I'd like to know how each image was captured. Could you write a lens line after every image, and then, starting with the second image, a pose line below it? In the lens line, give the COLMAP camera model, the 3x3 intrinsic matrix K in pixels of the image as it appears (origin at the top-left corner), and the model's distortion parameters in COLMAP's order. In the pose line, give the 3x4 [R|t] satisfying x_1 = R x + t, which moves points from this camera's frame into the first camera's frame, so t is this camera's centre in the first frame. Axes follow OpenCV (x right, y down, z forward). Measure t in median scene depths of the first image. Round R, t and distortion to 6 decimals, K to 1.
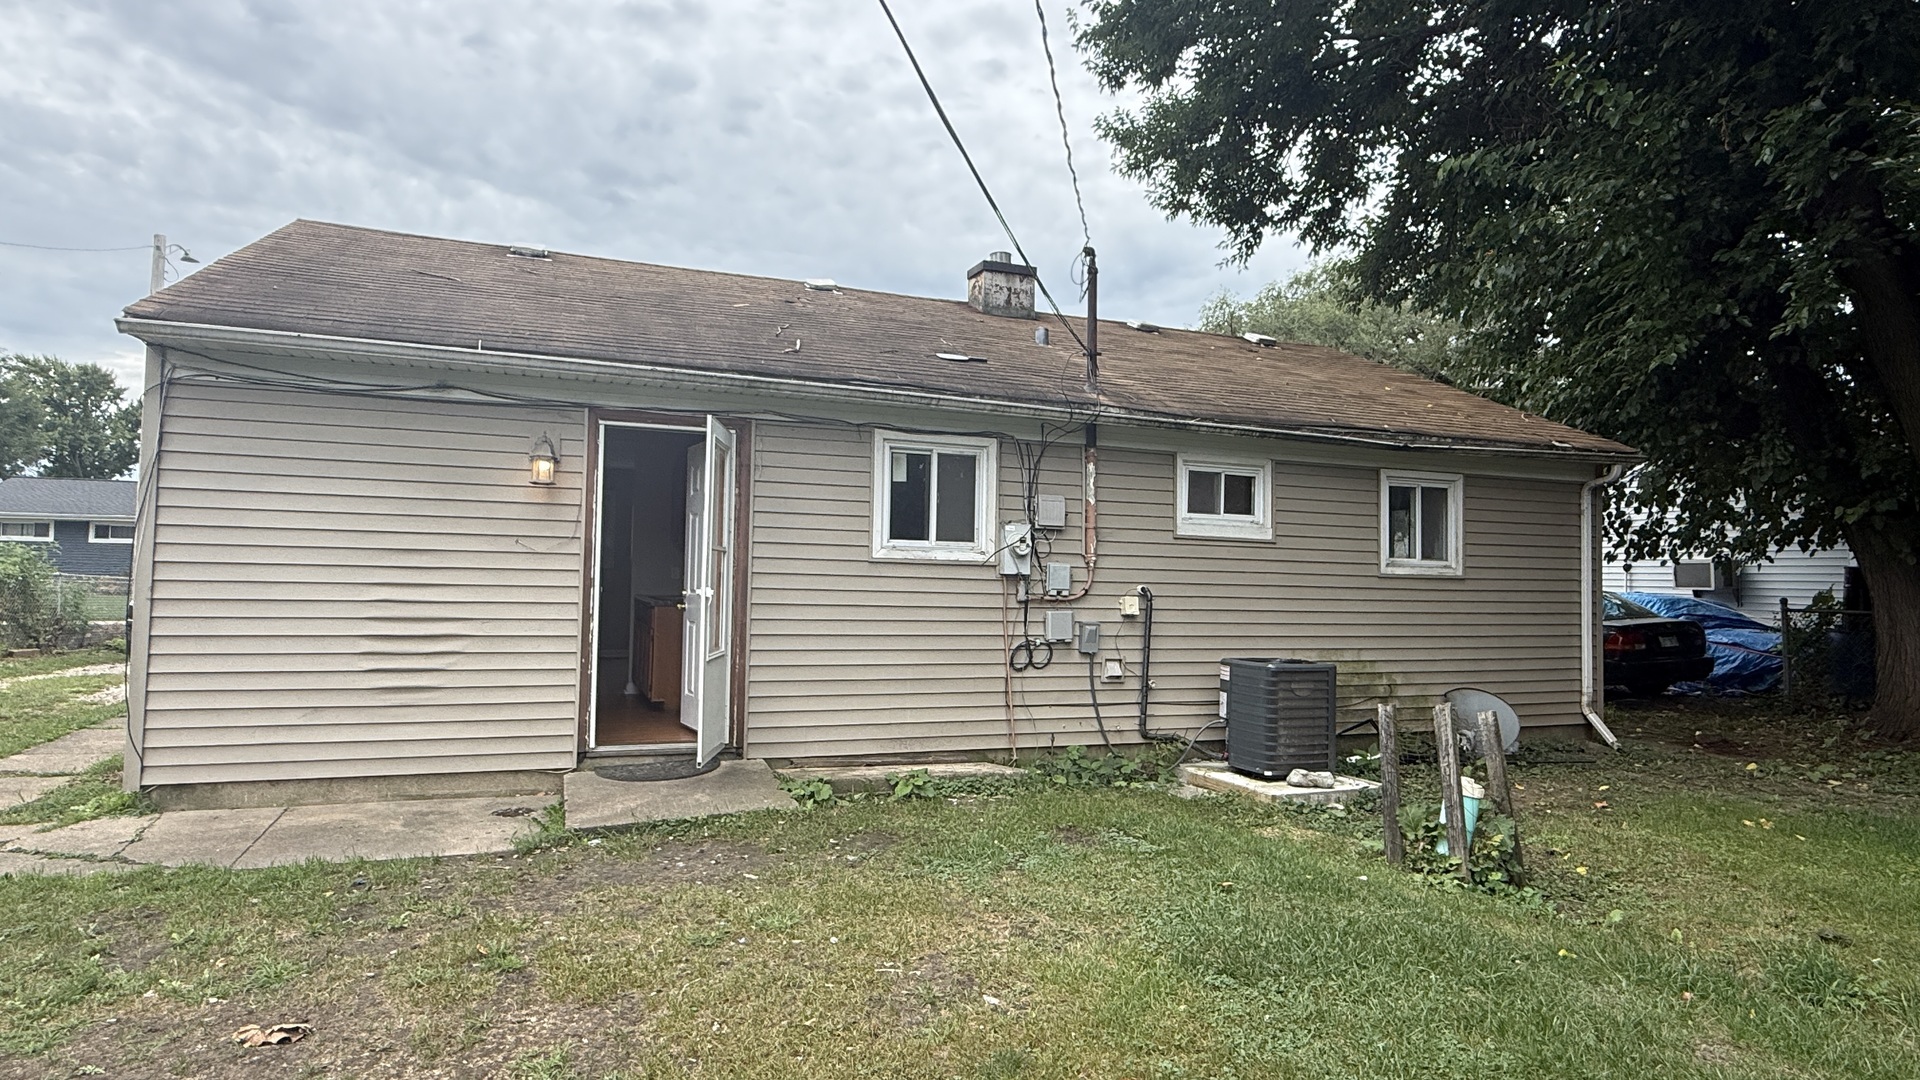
lens RADIAL K [[1071.4, 0, 957.9], [0, 1071.4, 544.7], [0, 0, 1]] dist [-0.002698, -0.000822]
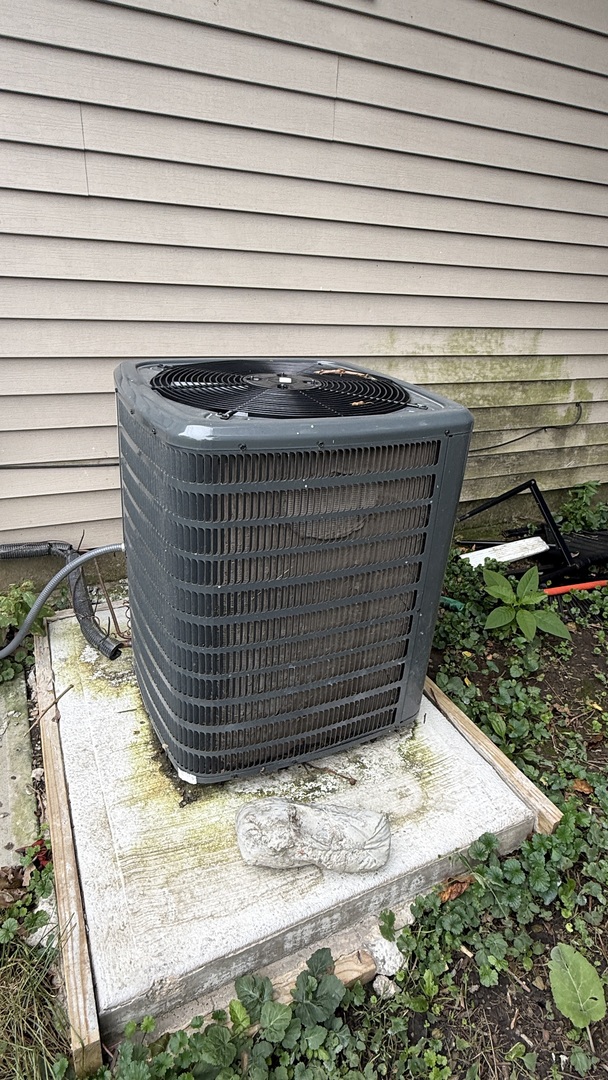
lens RADIAL K [[602.7, 0, 304.2], [0, 602.7, 538.8], [0, 0, 1]] dist [-0.002698, -0.000822]
pose [[0.998178, 0.025948, 0.054472, 0.256888], [-0.048797, 0.878157, 0.475876, 0.055353], [-0.035487, -0.477667, 0.877824, 0.721102]]
